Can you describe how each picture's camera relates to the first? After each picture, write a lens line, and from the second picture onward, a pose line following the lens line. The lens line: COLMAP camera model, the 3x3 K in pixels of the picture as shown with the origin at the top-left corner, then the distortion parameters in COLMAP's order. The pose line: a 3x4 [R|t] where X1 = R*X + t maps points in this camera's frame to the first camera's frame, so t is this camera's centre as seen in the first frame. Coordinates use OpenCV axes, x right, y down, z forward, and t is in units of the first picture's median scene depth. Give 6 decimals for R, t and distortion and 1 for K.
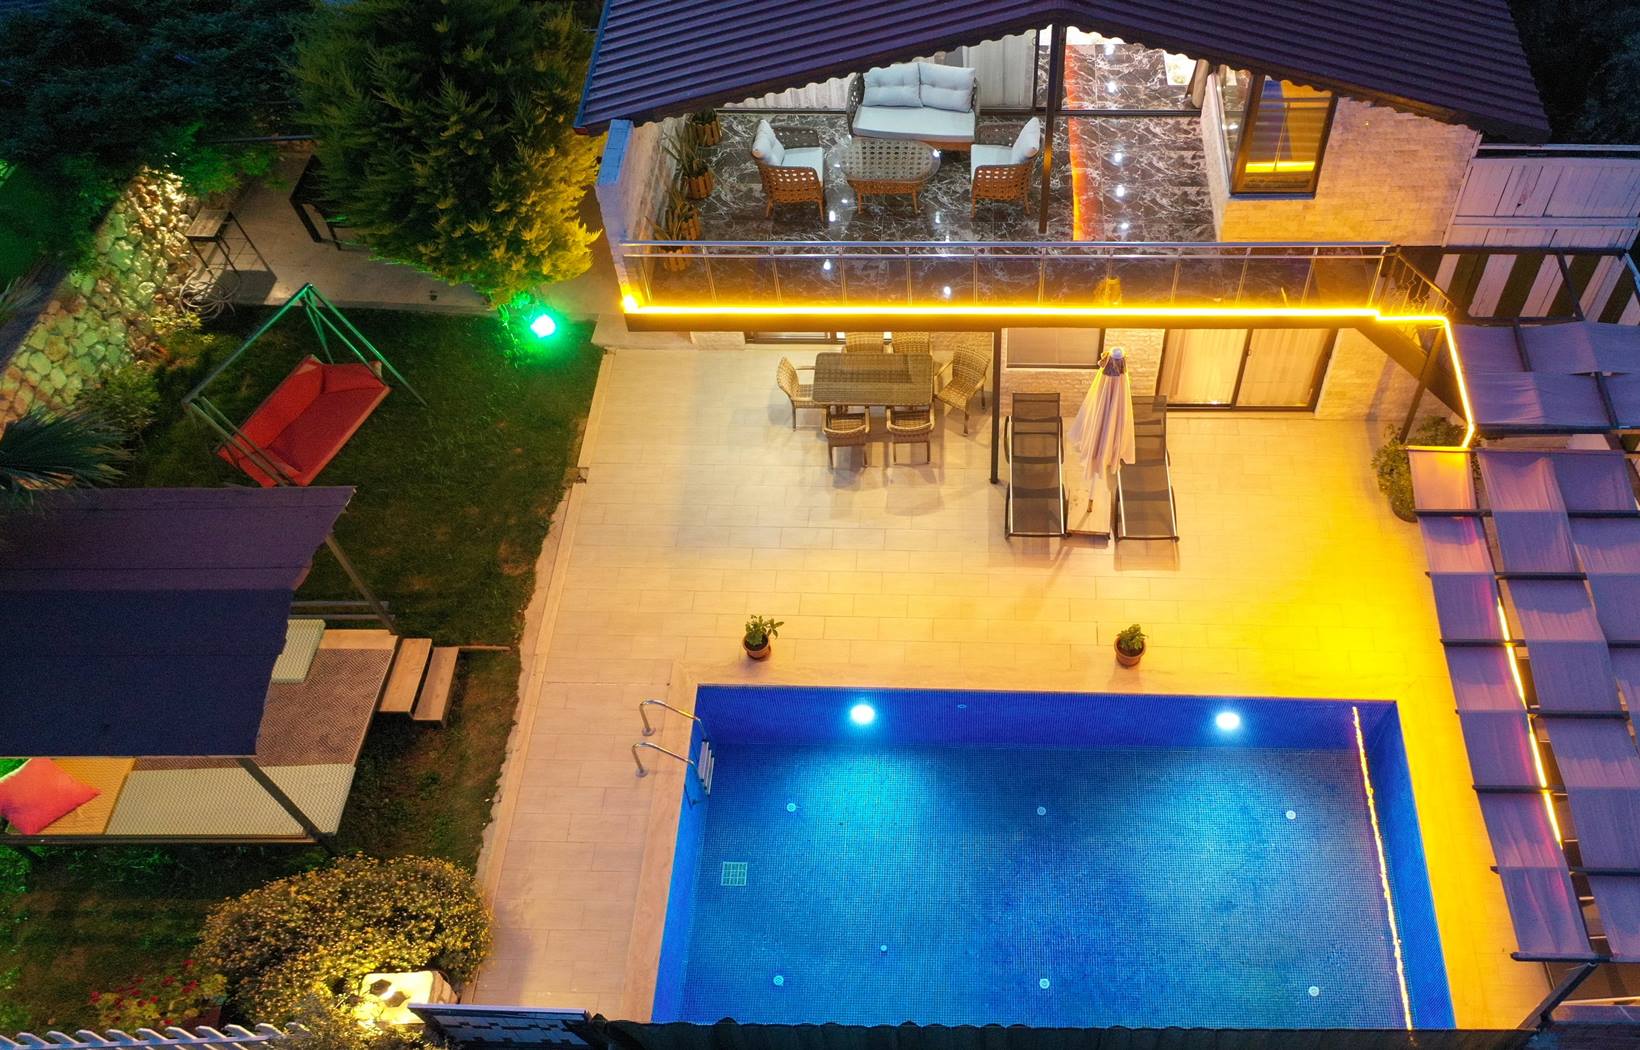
lens RADIAL K [[1481.1, 0, 941.1], [0, 1481.1, 526.5], [0, 0, 1]] dist [0.003865, 0.027800]
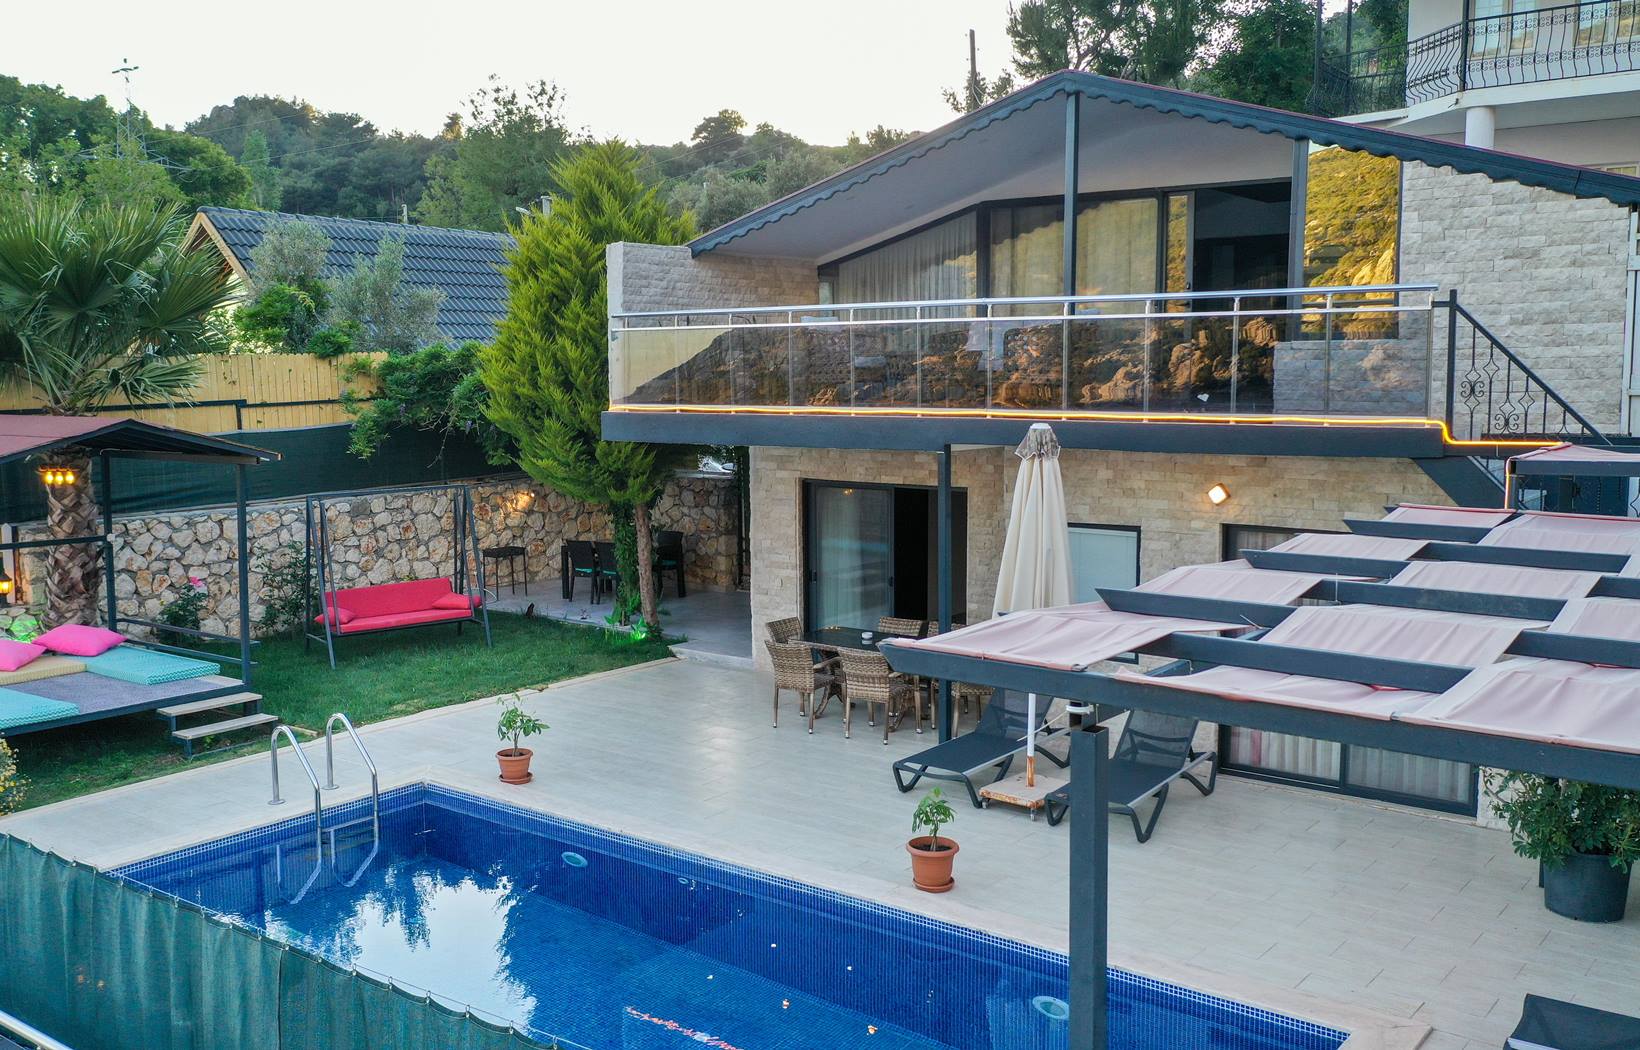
lens RADIAL K [[1479.4, 0, 826.0], [0, 1479.4, 527.6], [0, 0, 1]] dist [0.003168, 0.006294]
pose [[0.809763, 0.074199, -0.582047, 0.427346], [-0.476592, 0.661804, -0.578684, 0.358638], [0.342263, 0.745996, 0.571266, 0.544956]]
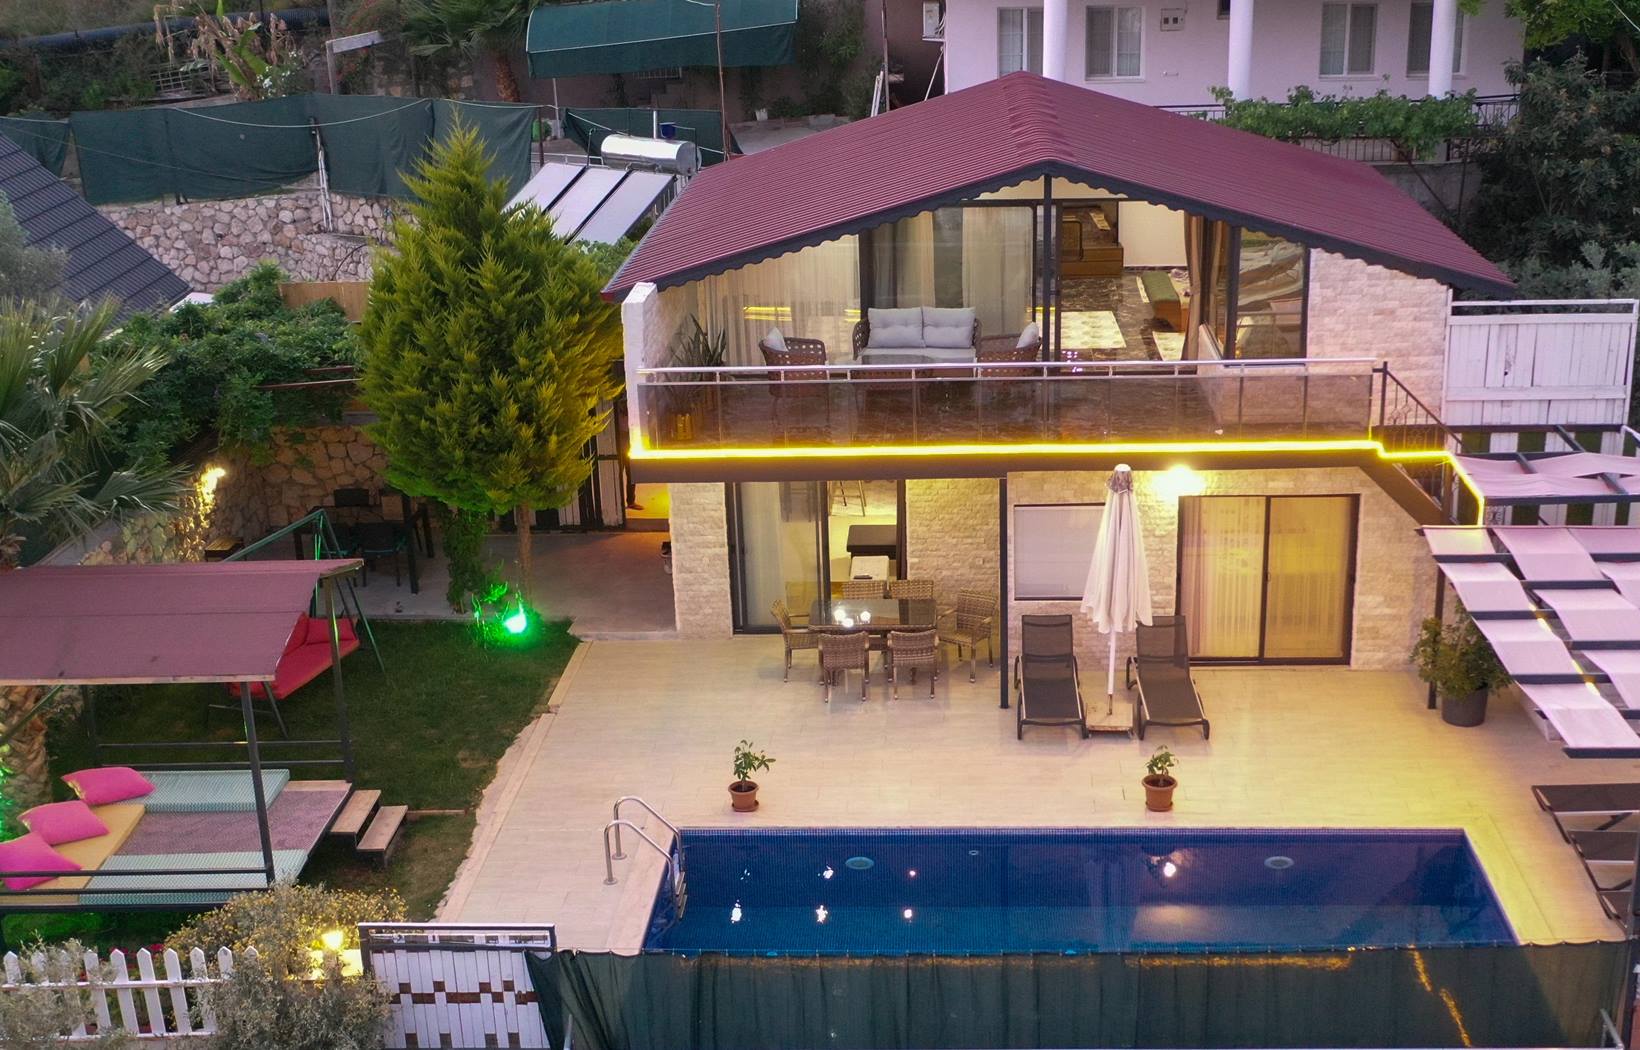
lens RADIAL K [[2062.9, 0, 922.0], [0, 2062.9, 587.6], [0, 0, 1]] dist [0.014806, -0.019418]
pose [[0.999990, -0.004394, 0.000135, -0.016196], [0.003732, 0.832215, -0.554441, 0.672038], [0.002324, 0.554436, 0.832223, -0.108043]]
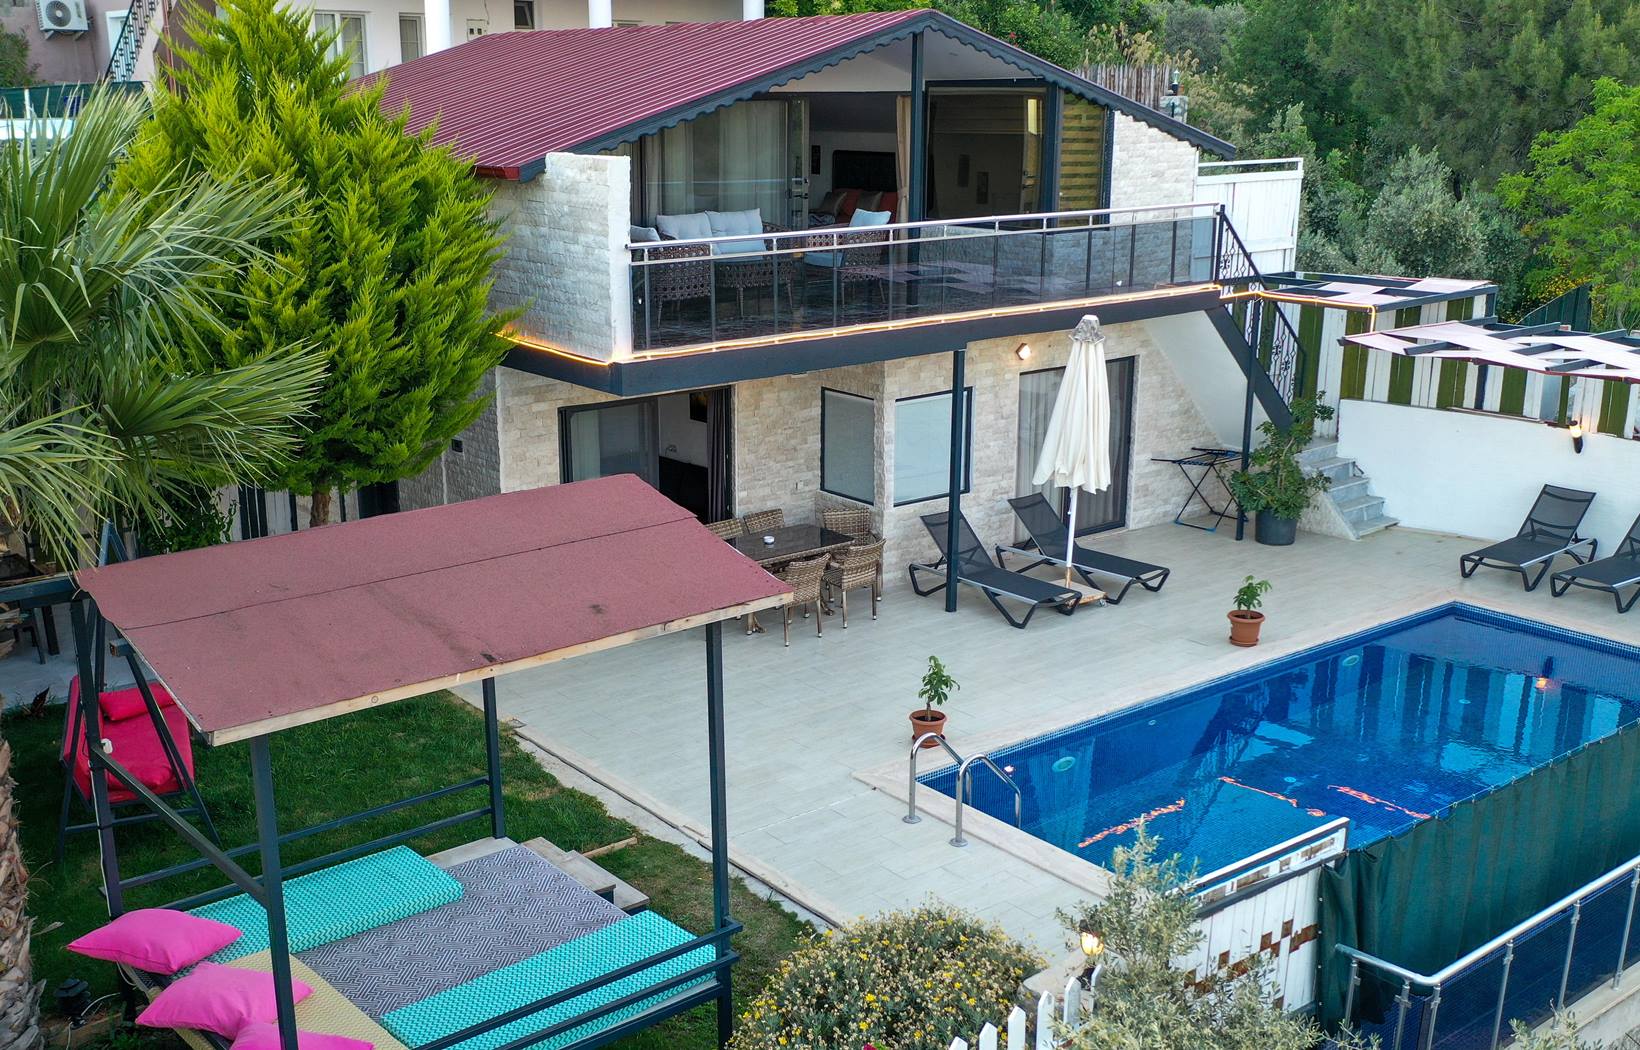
lens RADIAL K [[1676.7, 0, 780.6], [0, 1676.7, 577.4], [0, 0, 1]] dist [0.010935, 0.020813]
pose [[0.769244, -0.168515, 0.616333, -0.681486], [0.511410, 0.740641, -0.435788, 0.351128], [-0.383044, 0.650426, 0.655914, 0.440552]]
